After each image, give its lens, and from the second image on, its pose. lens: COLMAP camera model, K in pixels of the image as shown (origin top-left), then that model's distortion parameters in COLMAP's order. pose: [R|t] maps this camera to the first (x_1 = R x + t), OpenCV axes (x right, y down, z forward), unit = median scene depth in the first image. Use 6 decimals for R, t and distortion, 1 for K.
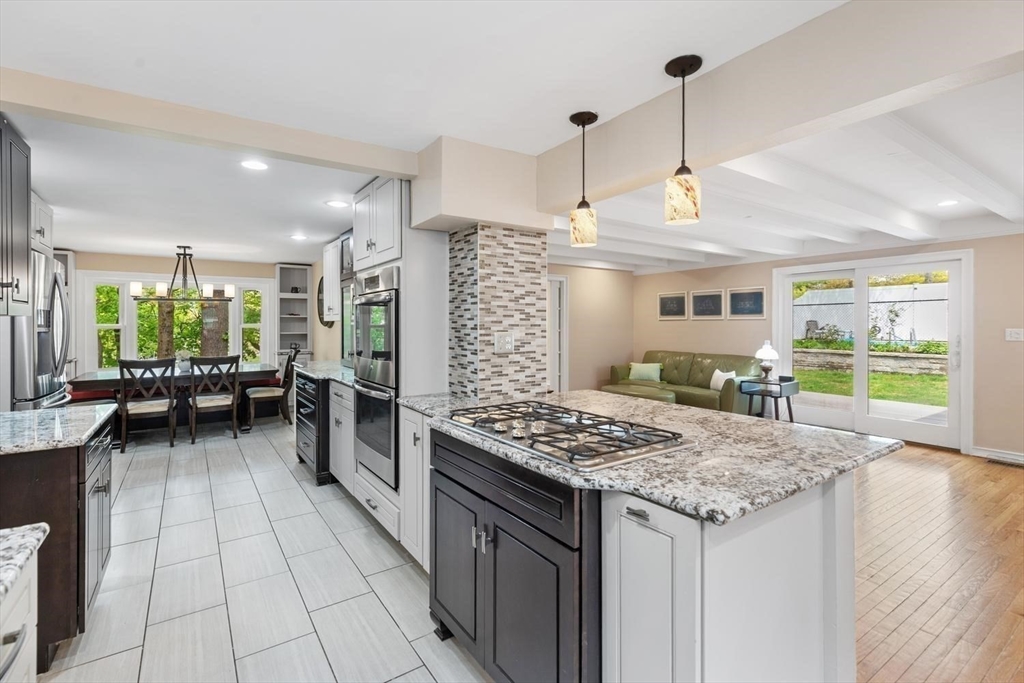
lens RADIAL K [[468.0, 0, 504.5], [0, 468.0, 323.6], [0, 0, 1]] dist [0.008726, -0.001411]
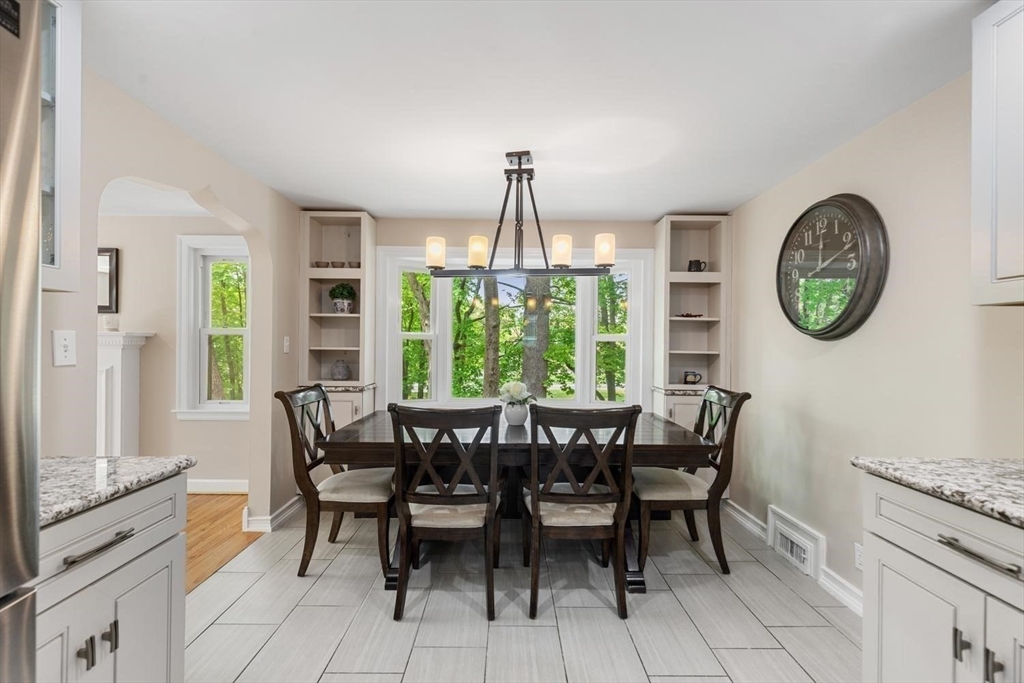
lens RADIAL K [[468.0, 0, 512.2], [0, 468.0, 345.4], [0, 0, 1]] dist [0.008726, -0.001411]
pose [[0.832711, 0.009395, -0.553629, -0.433140], [-0.010674, 0.999943, 0.000914, 0.019344], [0.553606, 0.005149, 0.832763, 0.618334]]
